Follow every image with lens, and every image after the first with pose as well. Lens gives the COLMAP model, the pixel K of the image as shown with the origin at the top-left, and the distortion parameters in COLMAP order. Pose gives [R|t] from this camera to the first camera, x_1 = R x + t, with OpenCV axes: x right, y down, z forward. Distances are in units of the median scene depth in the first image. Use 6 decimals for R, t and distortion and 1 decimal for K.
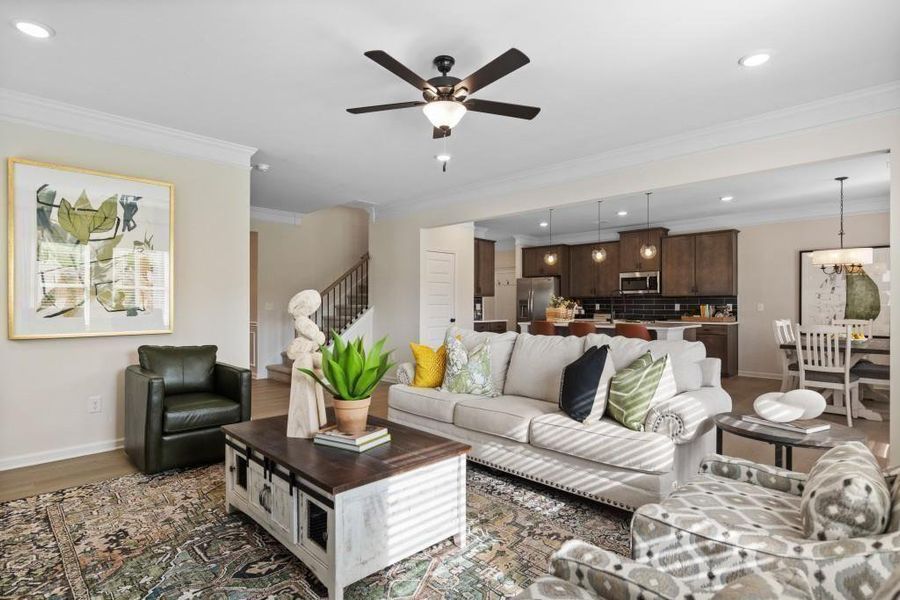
lens RADIAL K [[458.5, 0, 450.0], [0, 458.5, 300.0], [0, 0, 1]] dist [-0.000395, -0.000060]
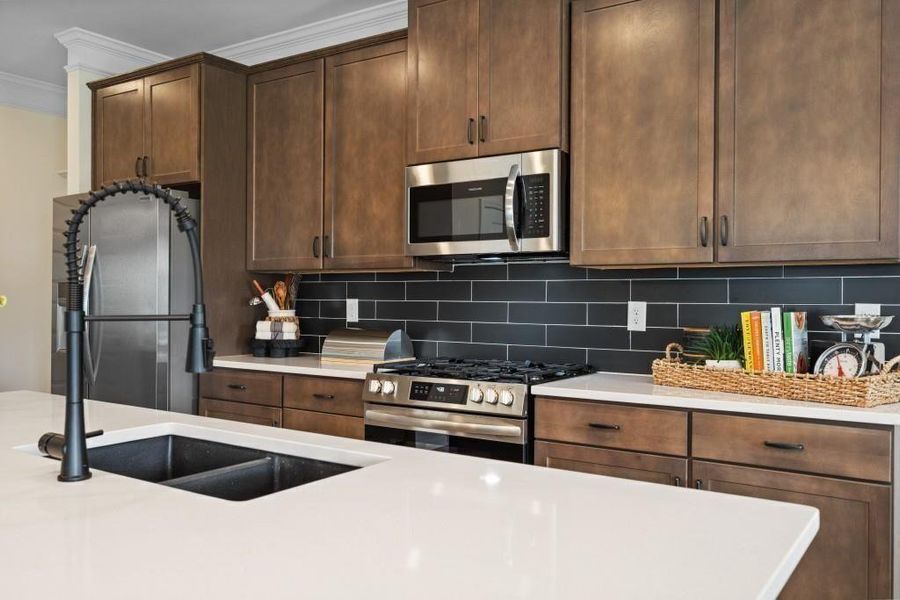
lens RADIAL K [[750.3, 0, 450.0], [0, 750.3, 300.0], [0, 0, 1]] dist [-0.005790, -0.008406]
pose [[0.980689, 0.006322, 0.195469, 0.338791], [-0.008936, 0.999882, 0.012493, 0.003798], [-0.195367, -0.013999, 0.980630, 0.666452]]
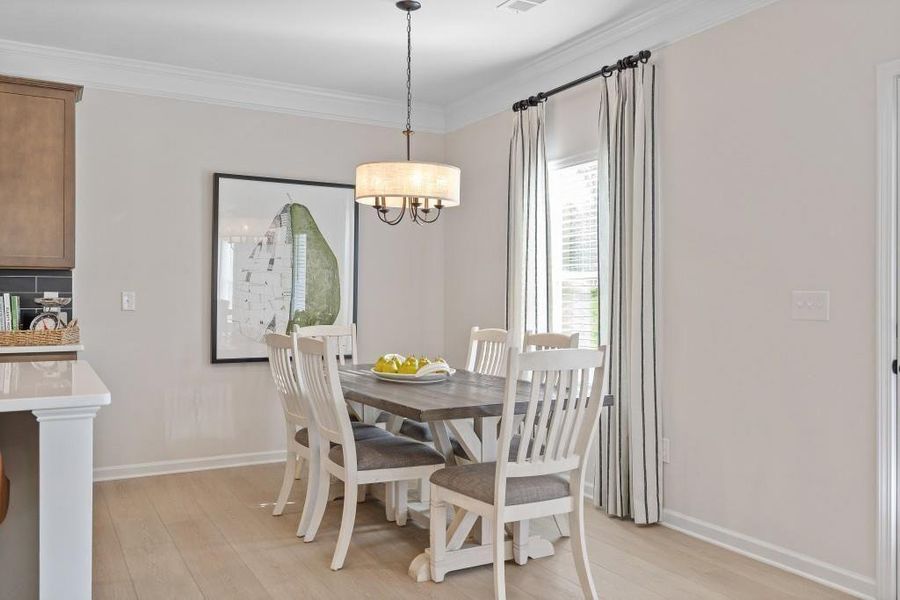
lens RADIAL K [[750.3, 0, 450.0], [0, 750.3, 300.0], [0, 0, 1]] dist [-0.005790, -0.008406]
pose [[0.264202, 0.002797, 0.964463, 0.112785], [-0.010624, 0.999944, 0.000010, 0.010744], [-0.964409, -0.010249, 0.264217, 0.507445]]
